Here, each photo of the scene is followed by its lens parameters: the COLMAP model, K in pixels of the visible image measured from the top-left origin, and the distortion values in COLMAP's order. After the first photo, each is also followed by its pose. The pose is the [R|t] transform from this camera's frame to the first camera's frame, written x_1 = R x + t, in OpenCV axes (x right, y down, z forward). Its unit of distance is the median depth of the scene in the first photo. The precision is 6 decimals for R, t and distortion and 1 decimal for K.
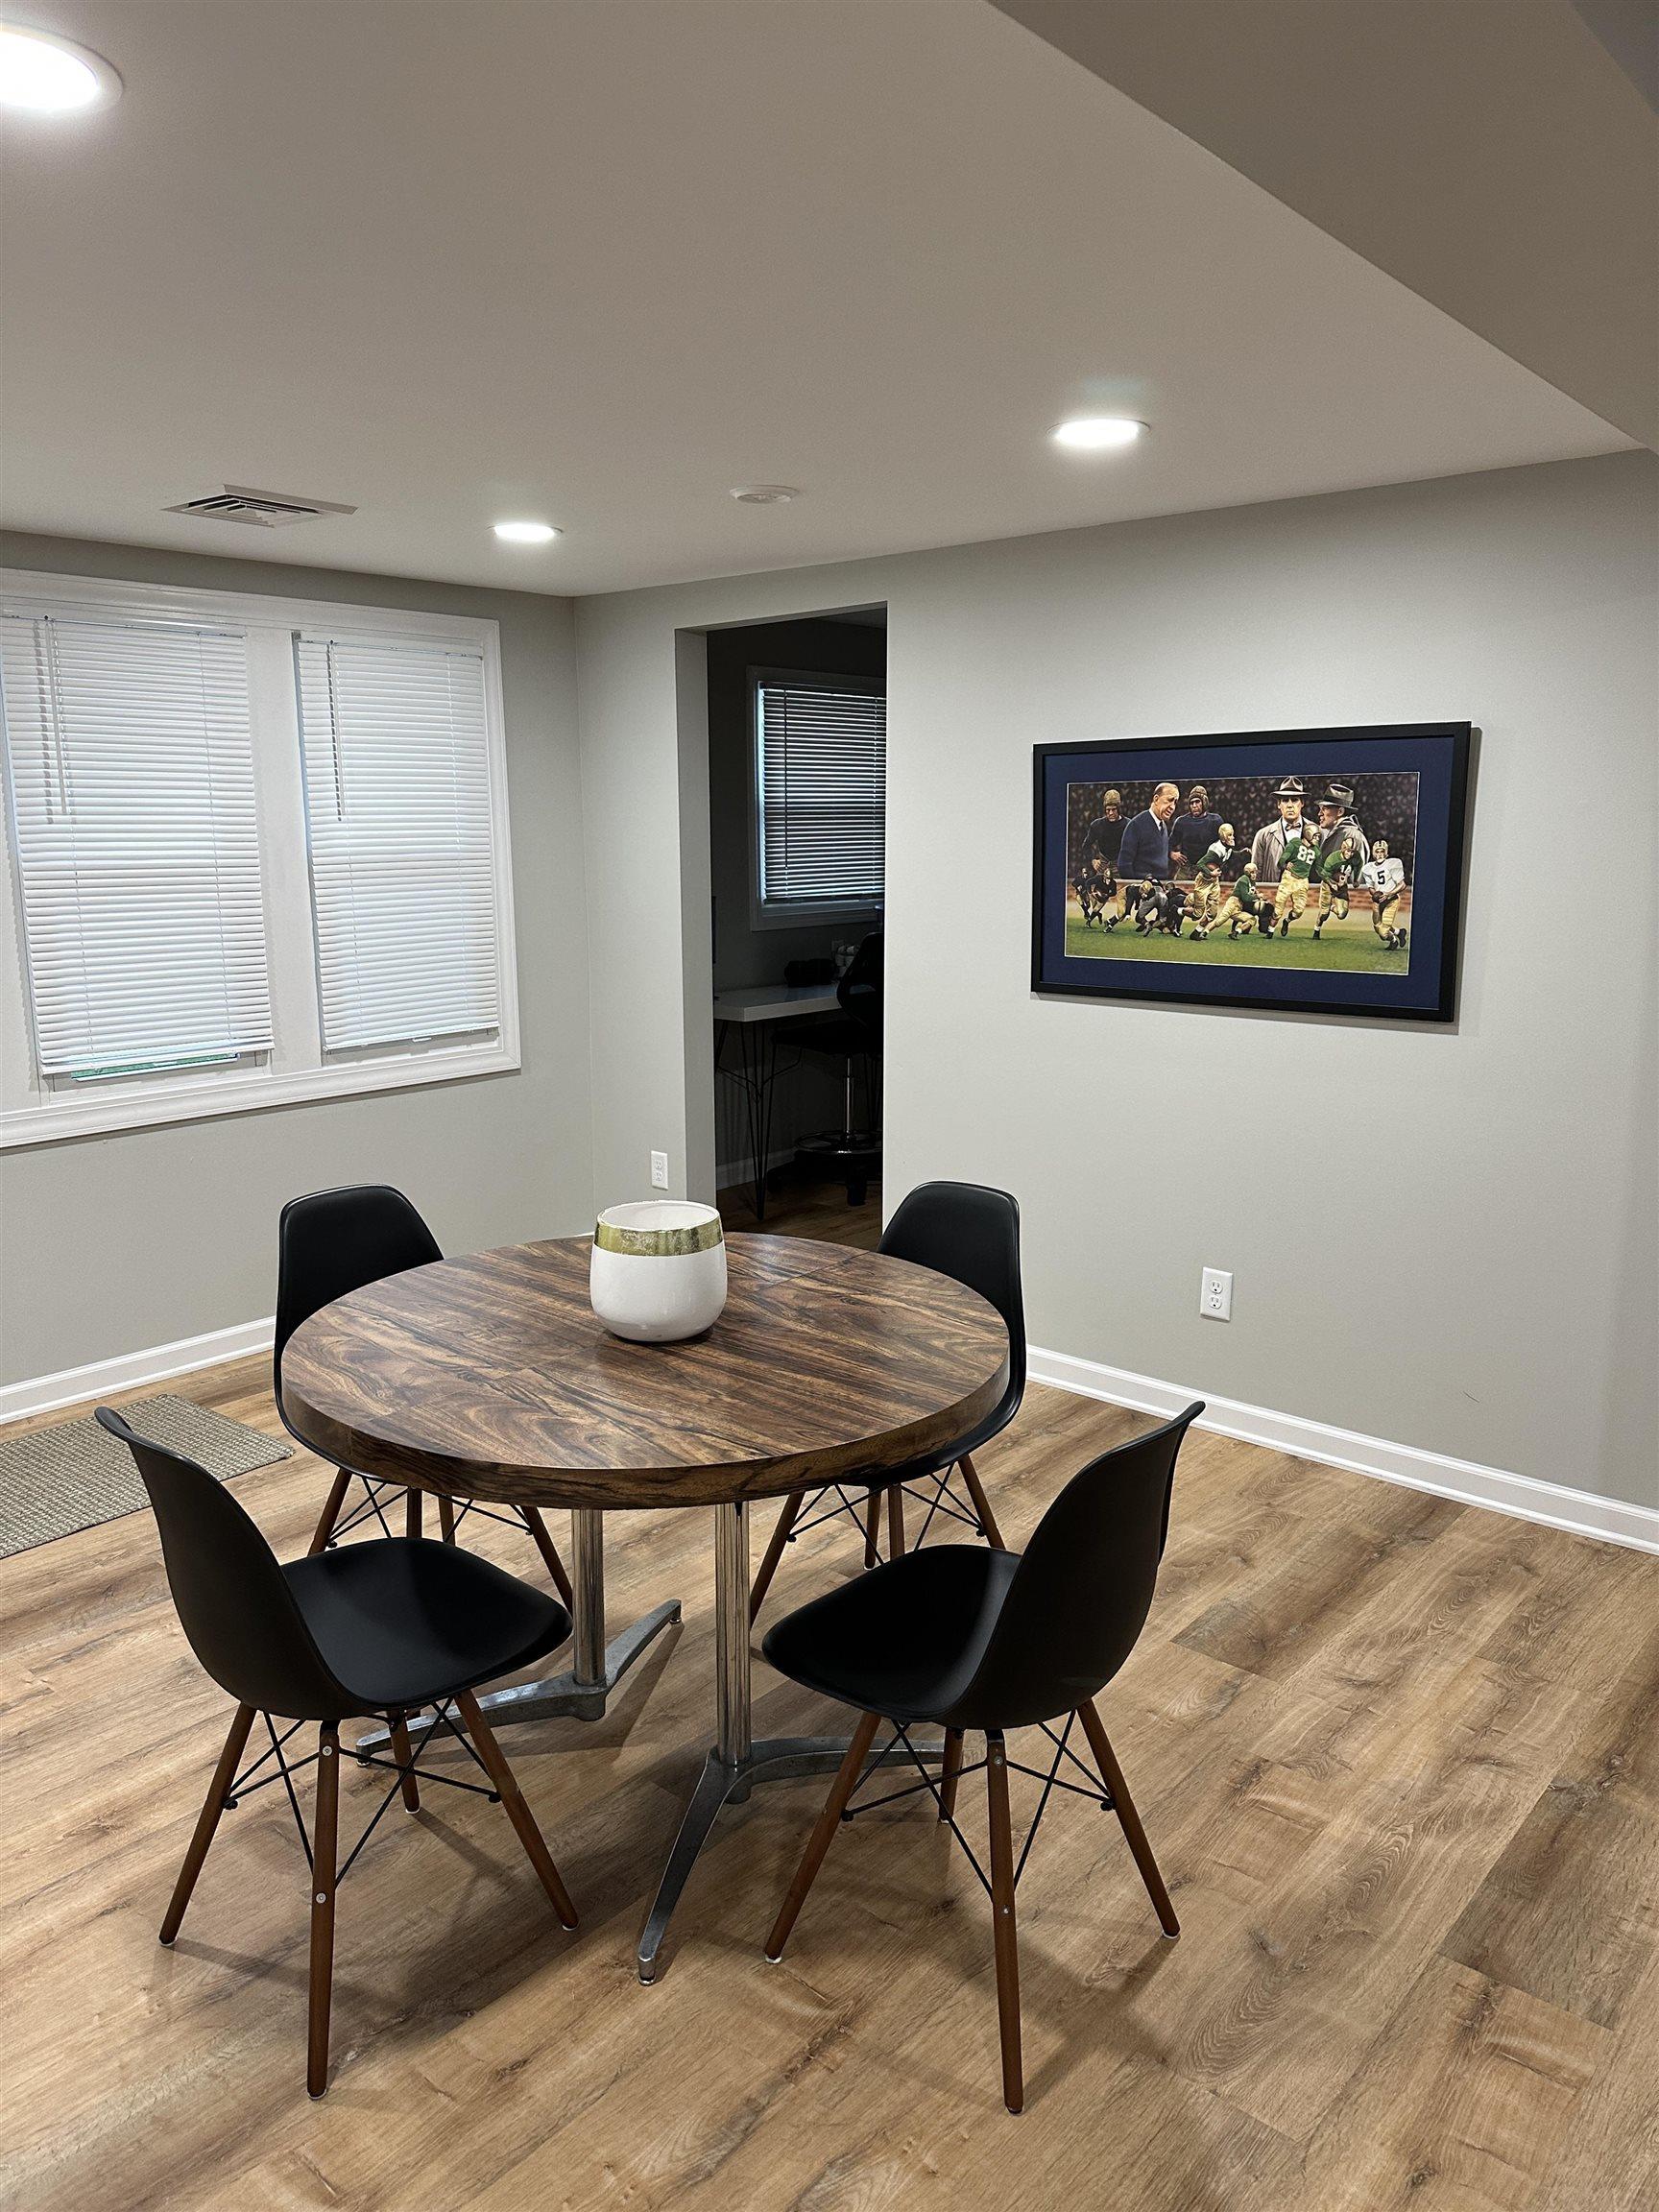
lens RADIAL K [[1535.4, 0, 817.5], [0, 1535.4, 1102.2], [0, 0, 1]] dist [0.160299, -0.293323]
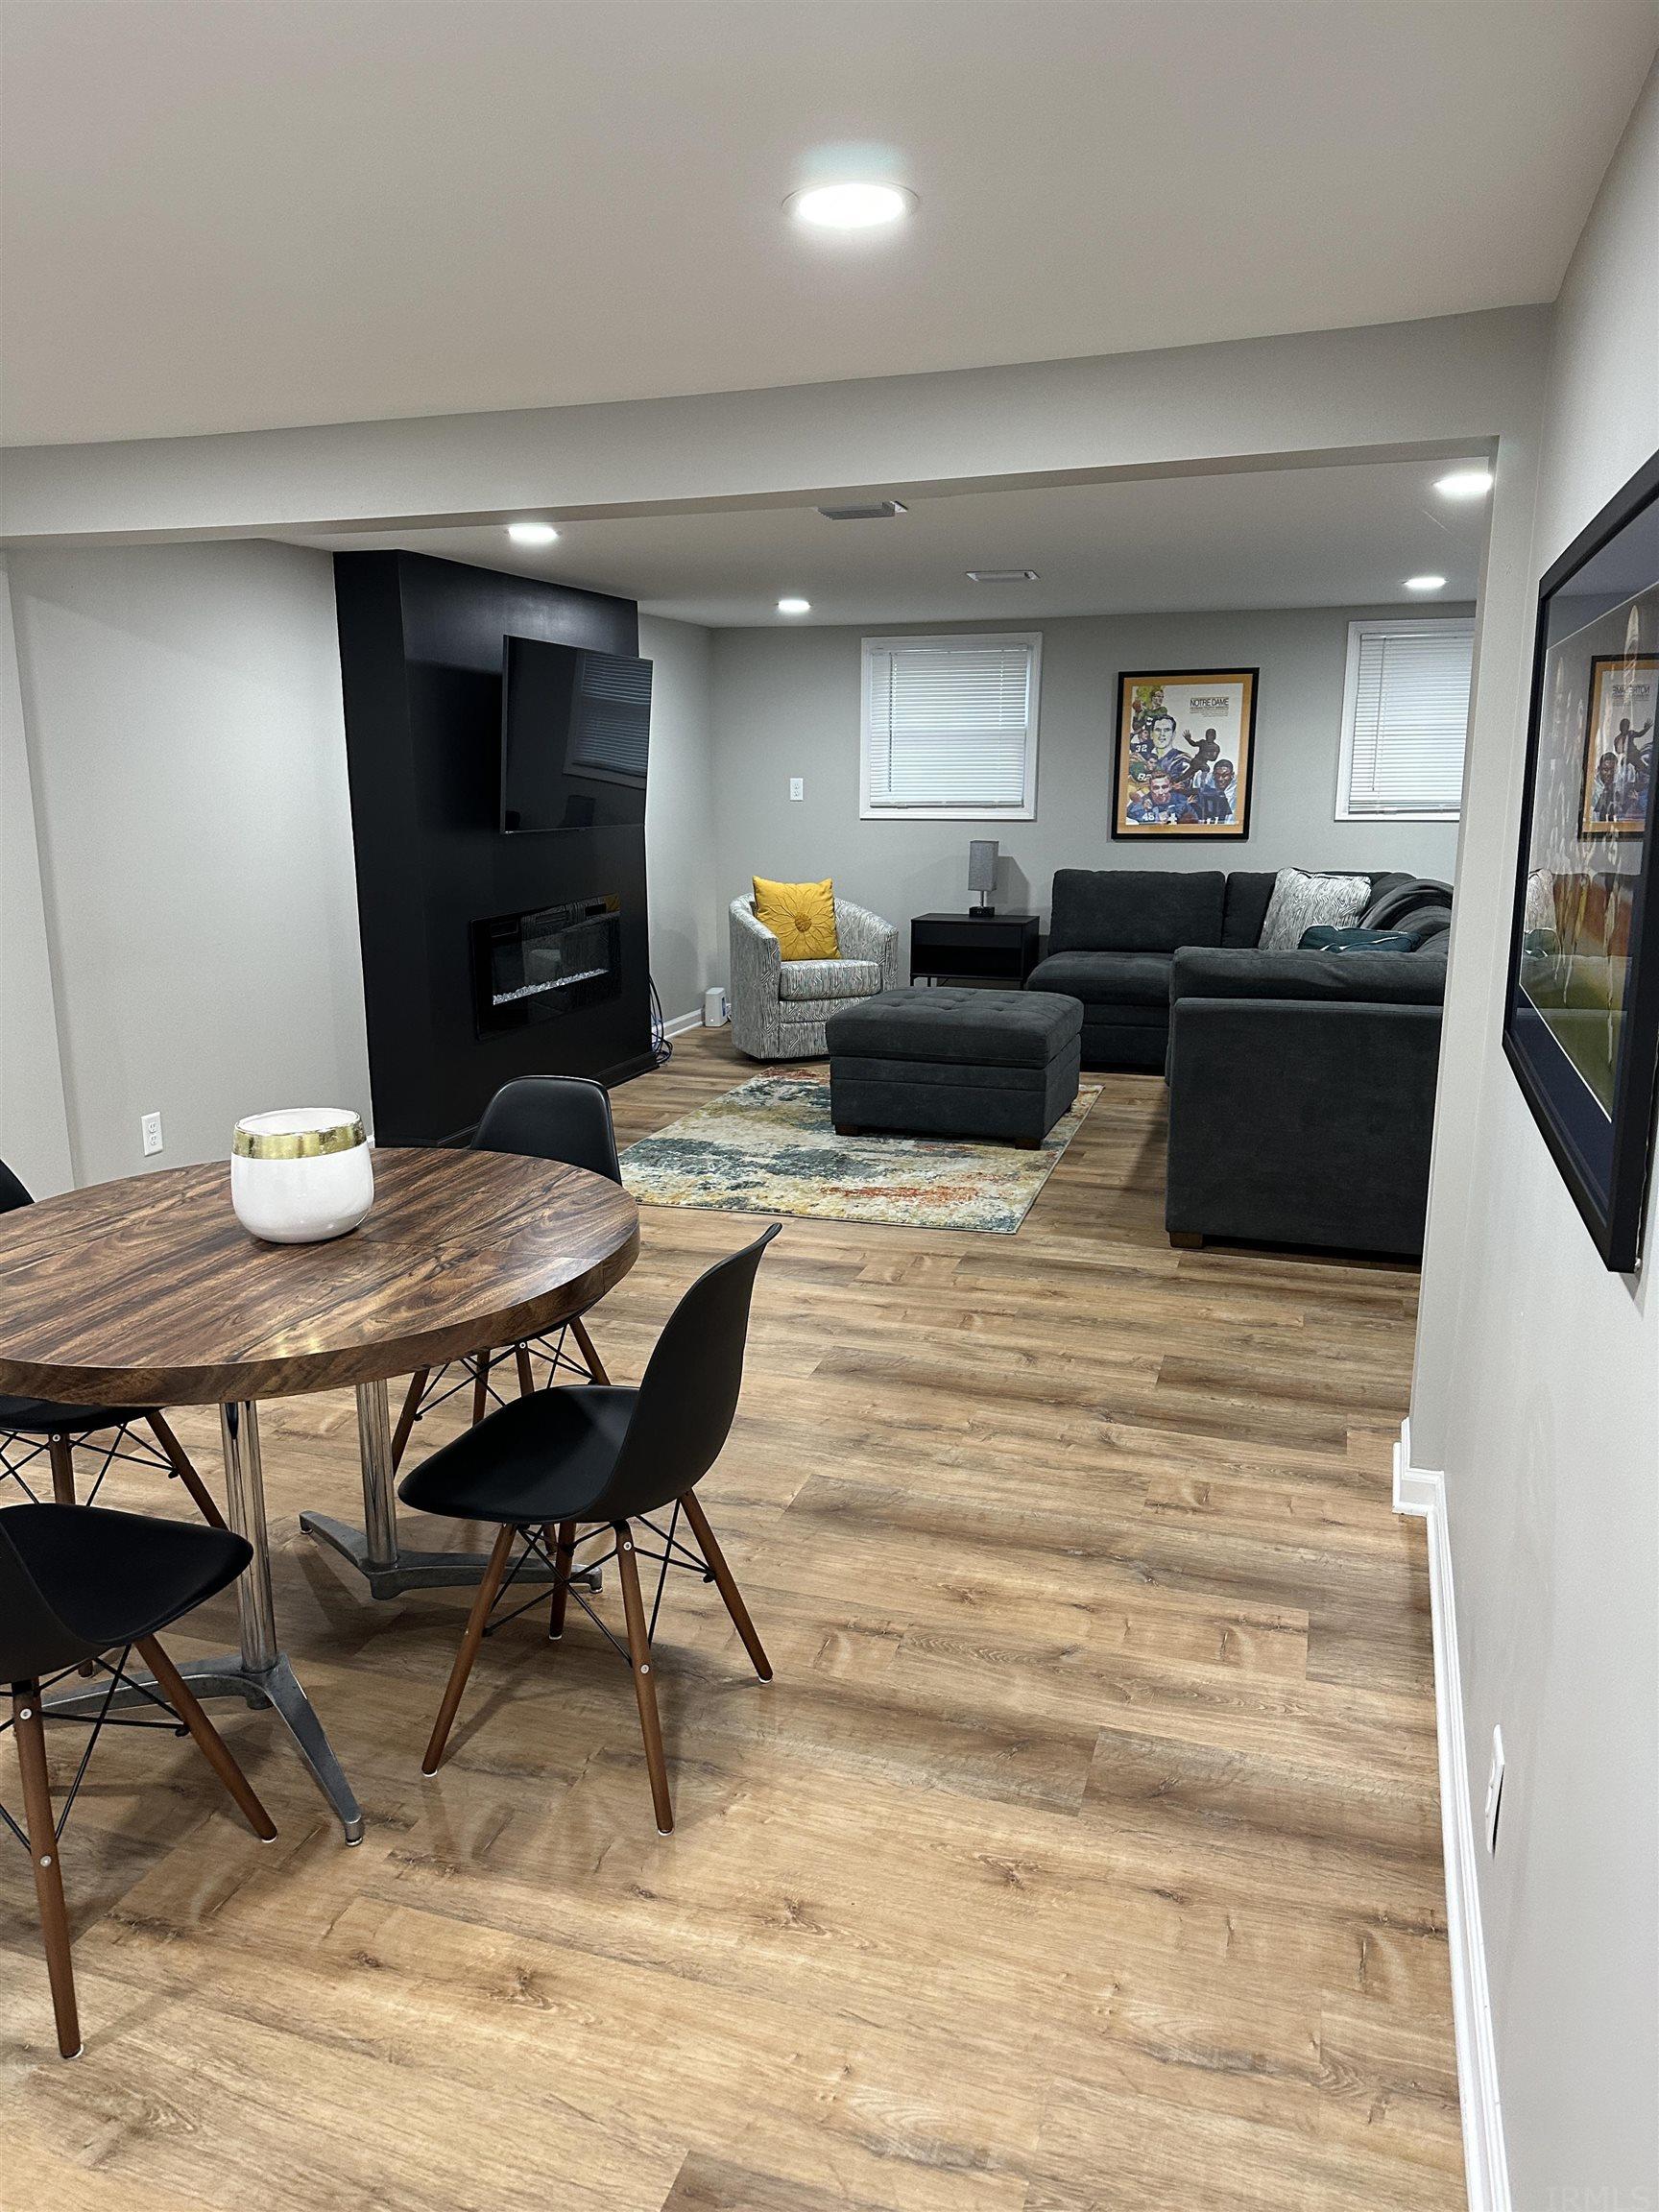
lens RADIAL K [[1535.4, 0, 817.5], [0, 1535.4, 1102.2], [0, 0, 1]] dist [0.160299, -0.293323]
pose [[-0.384476, -0.197530, 0.901754, -0.794140], [0.175147, 0.943487, 0.281348, -0.116185], [-0.906367, 0.266111, -0.328151, 0.689669]]
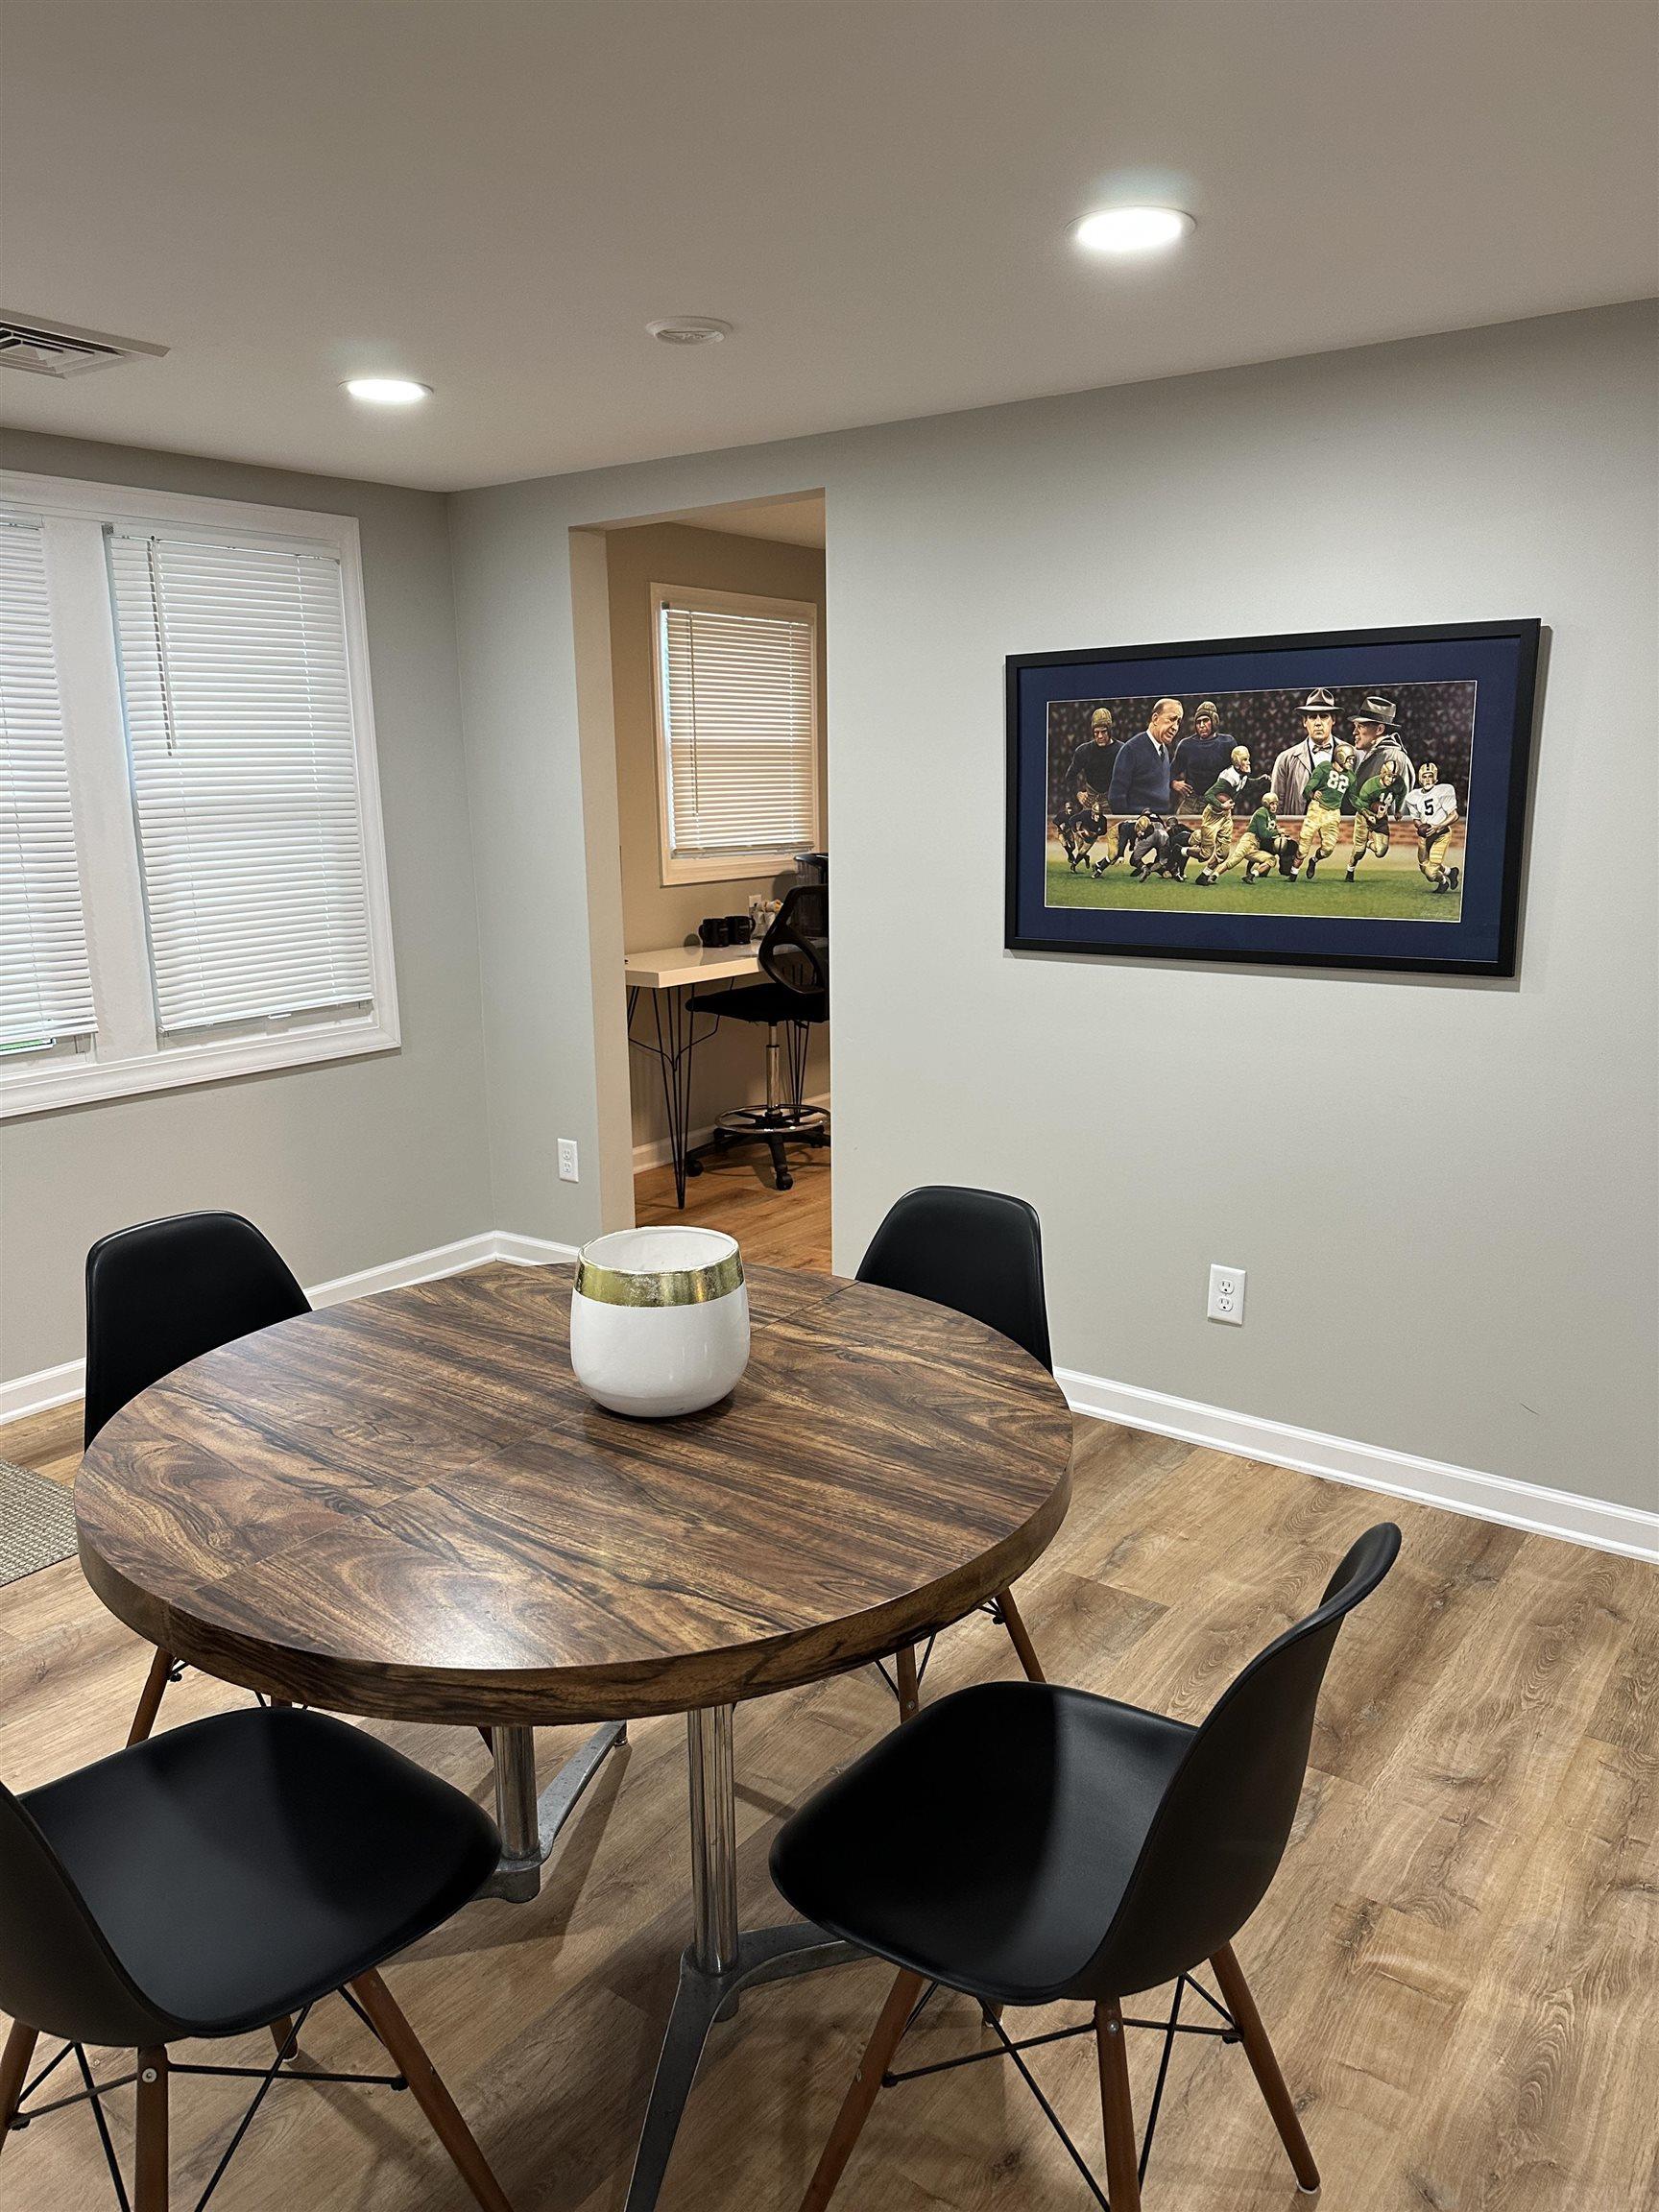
lens RADIAL K [[1539.1, 0, 829.7], [0, 1539.1, 1117.3], [0, 0, 1]] dist [0.128670, -0.227014]
pose [[0.996626, -0.024740, 0.078254, -0.032928], [0.021883, 0.999070, 0.037156, -0.013967], [-0.079100, -0.035318, 0.996241, 0.171114]]
